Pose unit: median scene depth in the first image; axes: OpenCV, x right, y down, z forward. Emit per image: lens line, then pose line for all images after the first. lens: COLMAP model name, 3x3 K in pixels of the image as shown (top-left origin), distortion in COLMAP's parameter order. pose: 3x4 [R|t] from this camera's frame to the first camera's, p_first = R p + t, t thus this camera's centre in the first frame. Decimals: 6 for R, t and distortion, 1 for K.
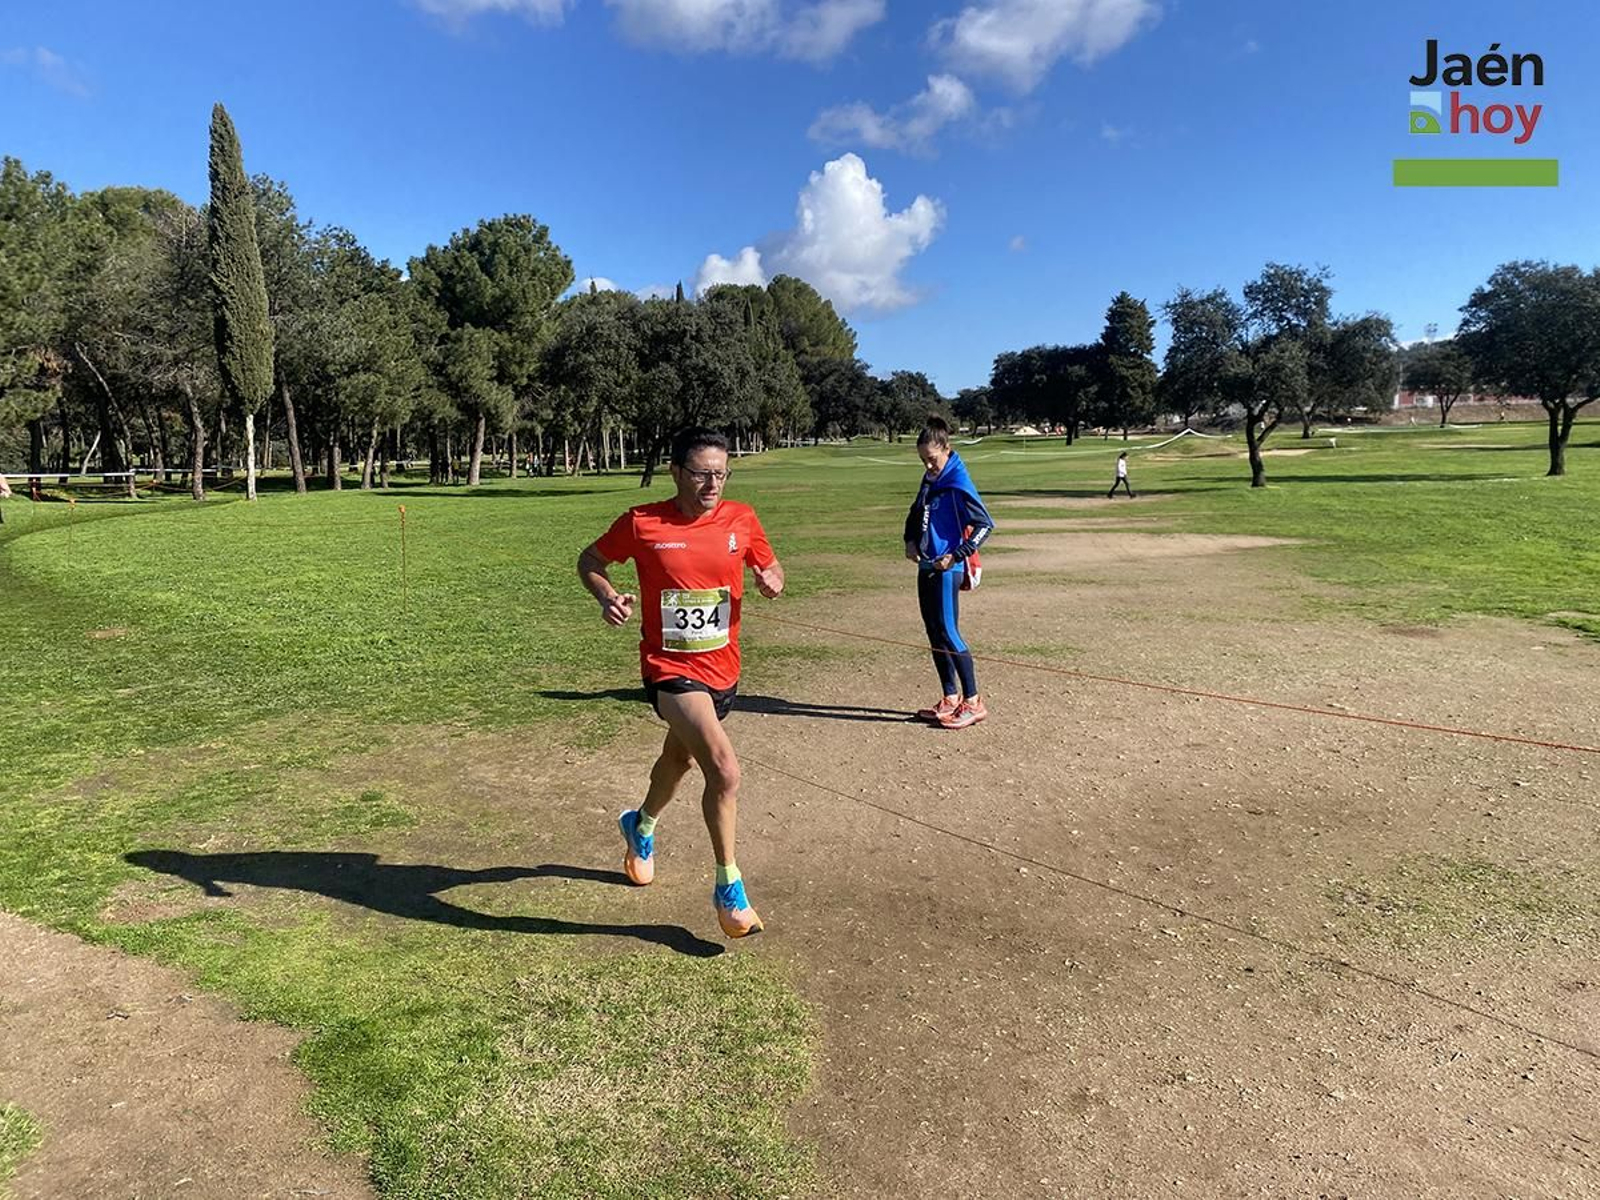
lens RADIAL K [[1216.5, 0, 805.8], [0, 1216.5, 603.2], [0, 0, 1]] dist [0.004051, 0.007370]
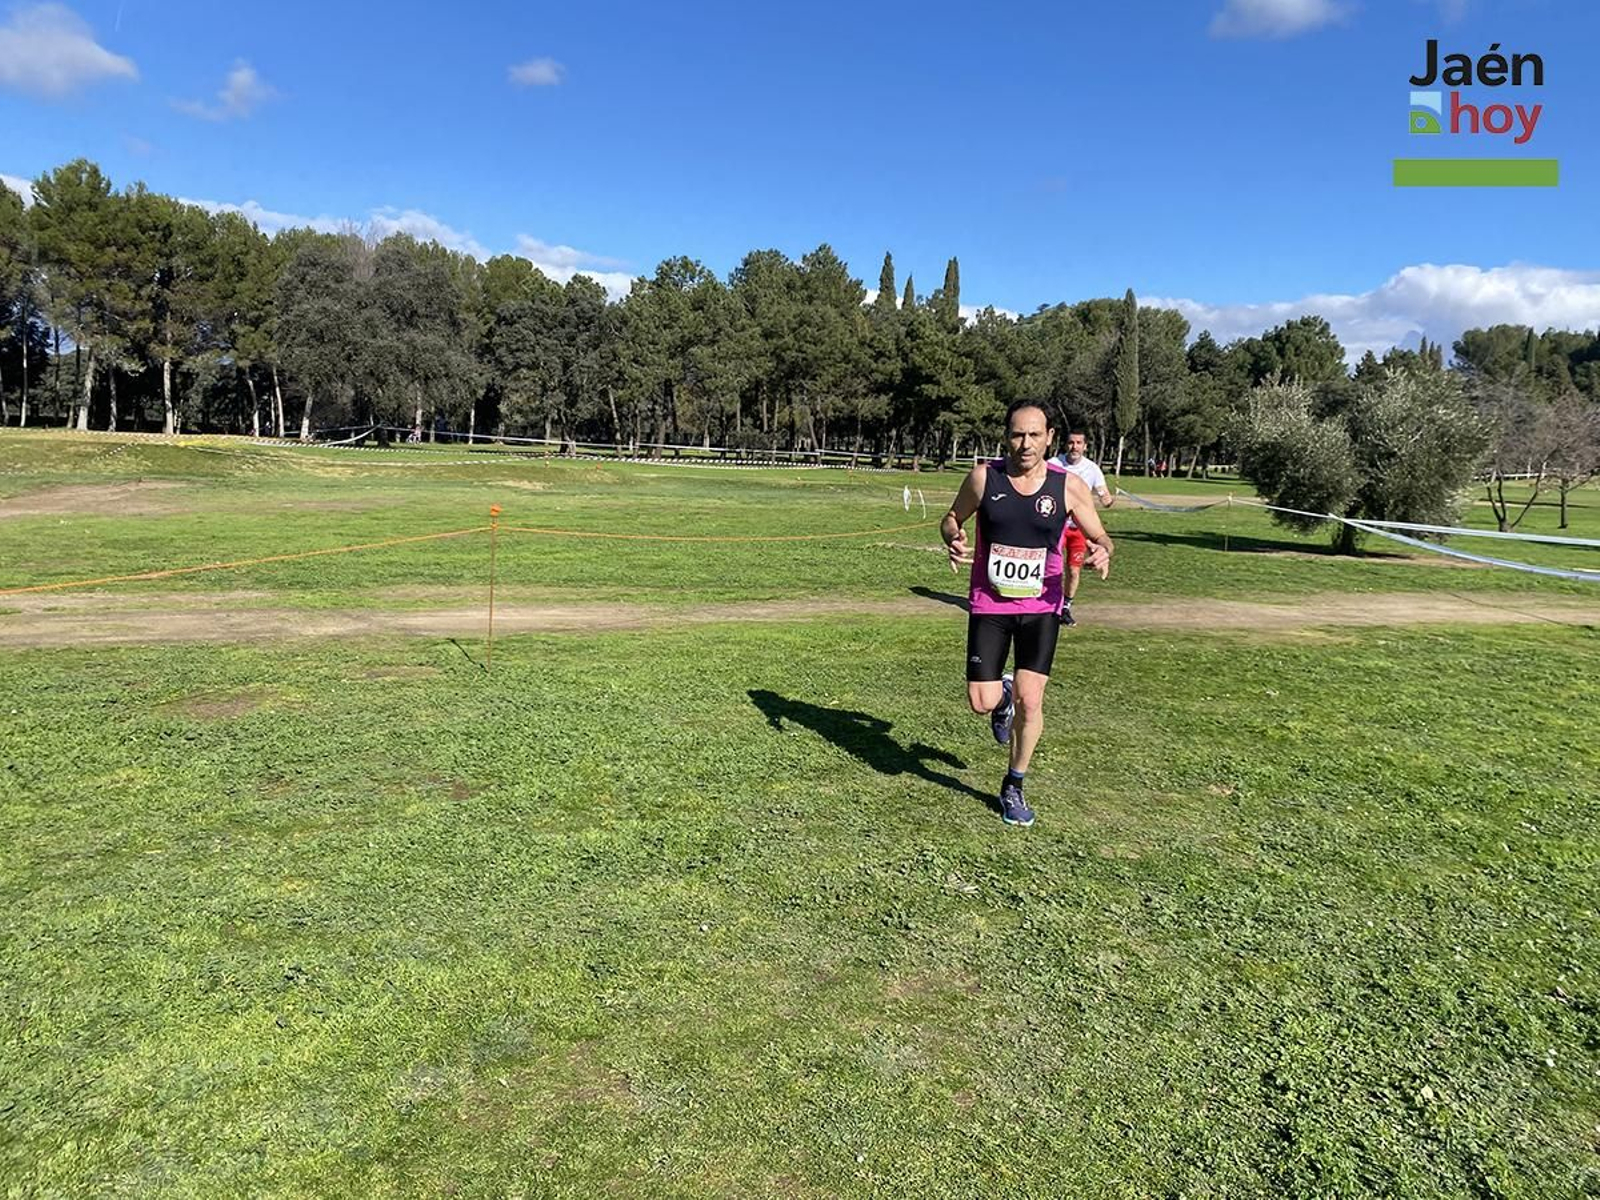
lens RADIAL K [[1346.2, 0, 800.0], [0, 1346.2, 600.0], [0, 0, 1]] dist [0.033906, -0.061262]
pose [[0.734717, 0.135424, -0.664719, 0.664872], [-0.142810, 0.988789, 0.043598, 0.092664], [0.663172, 0.062897, 0.745820, -0.996348]]
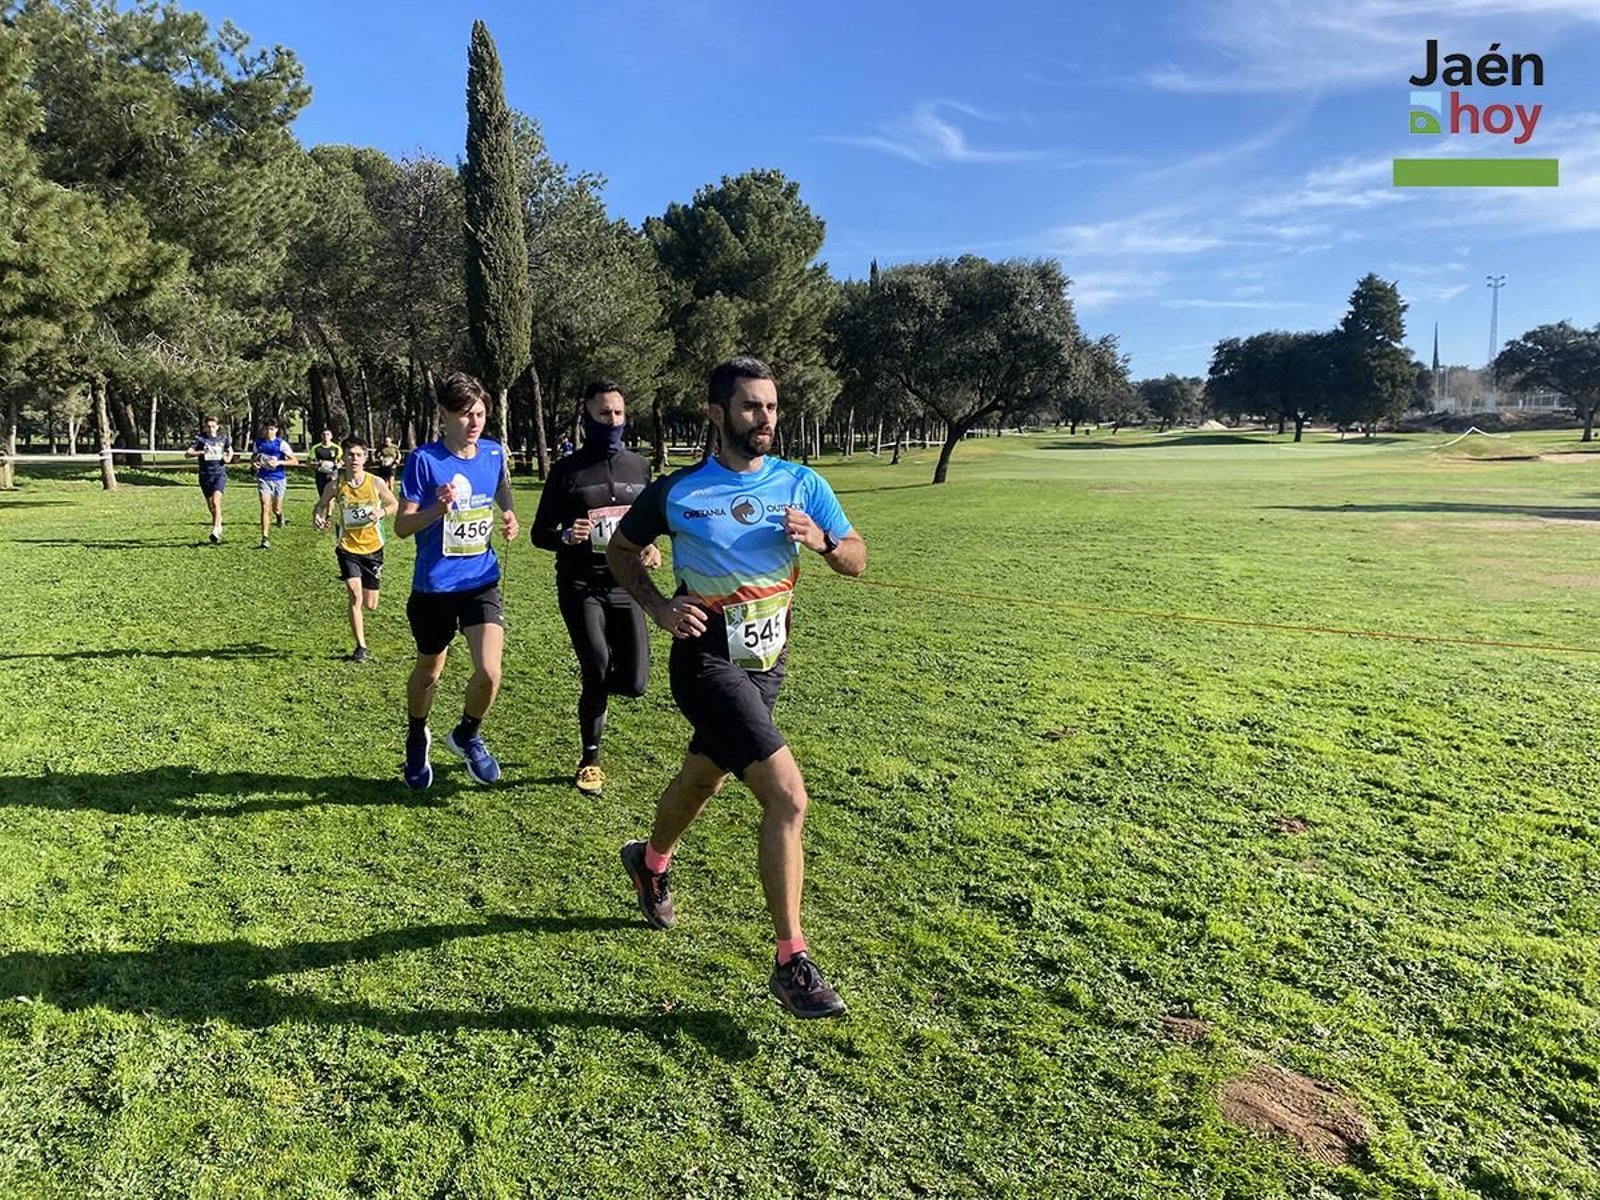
lens RADIAL K [[1204.0, 0, 796.5], [0, 1204.0, 610.9], [0, 0, 1]] dist [0.024128, -0.022846]
pose [[0.994084, 0.035915, -0.102509, -0.150011], [-0.034330, 0.999263, 0.017176, -0.019605], [0.103050, -0.013555, 0.994584, 0.167836]]
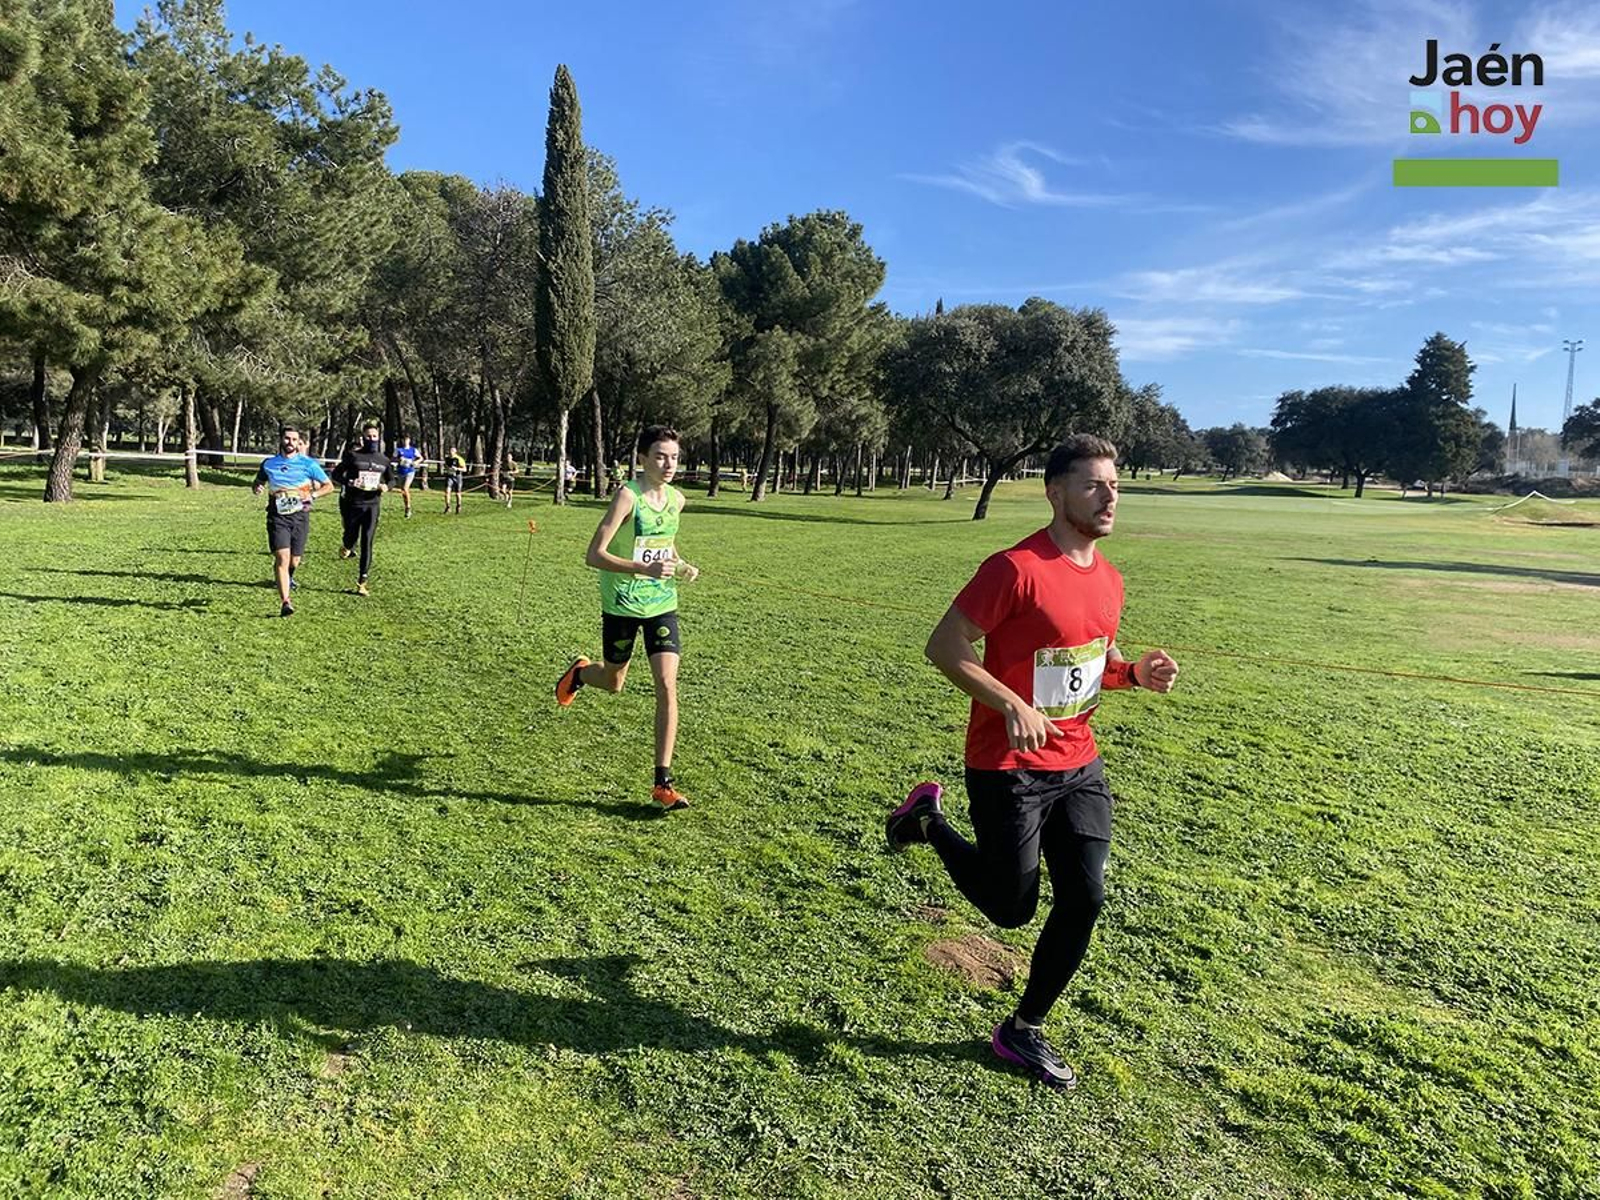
lens RADIAL K [[1201.8, 0, 801.2], [0, 1201.8, 601.7], [0, 0, 1]] dist [0.035842, -0.039003]
pose [[0.985321, 0.084442, -0.148366, -0.132022], [-0.087186, 0.996119, -0.012074, -0.017477], [0.146771, 0.024832, 0.988859, 0.142887]]
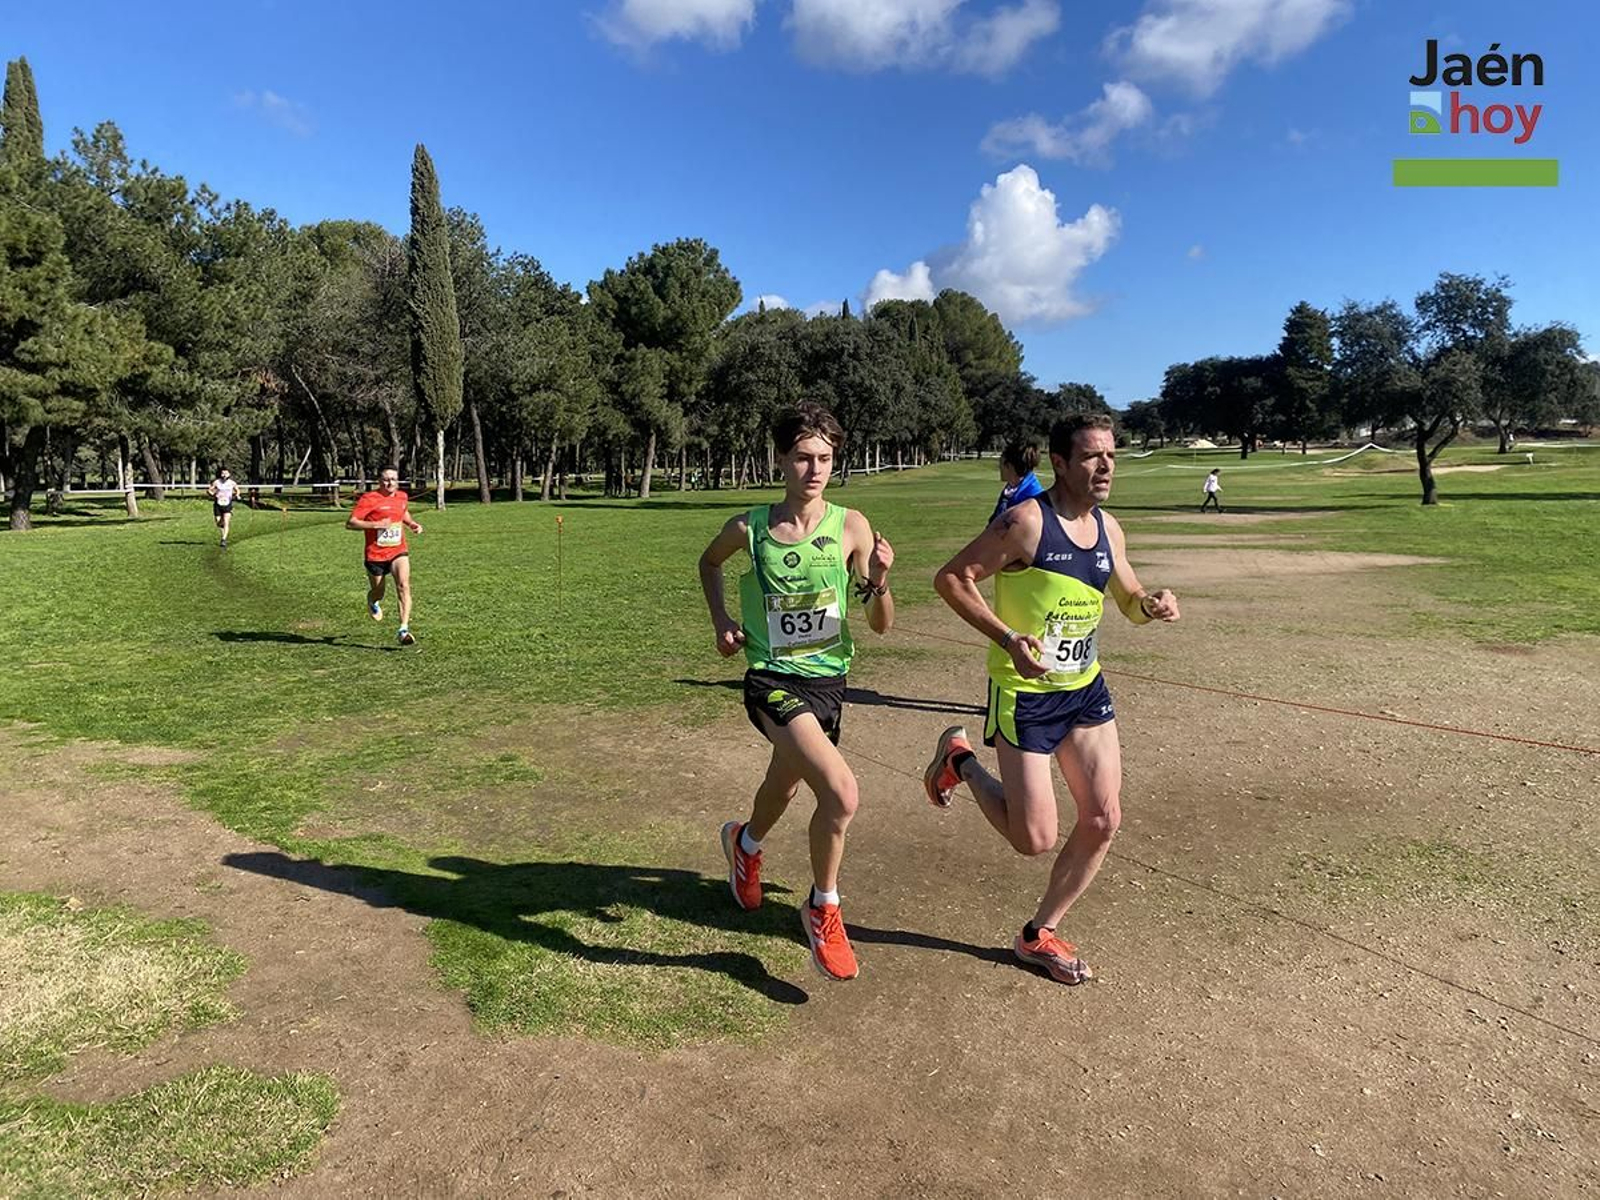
lens RADIAL K [[1208.9, 0, 800.0], [0, 1208.9, 600.0], [0, 0, 1]] dist [0.027818, -0.028833]
pose [[0.990160, 0.018417, -0.138726, 0.008867], [-0.020242, 0.999726, -0.011752, 0.001086], [0.138472, 0.014444, 0.990261, -0.014126]]
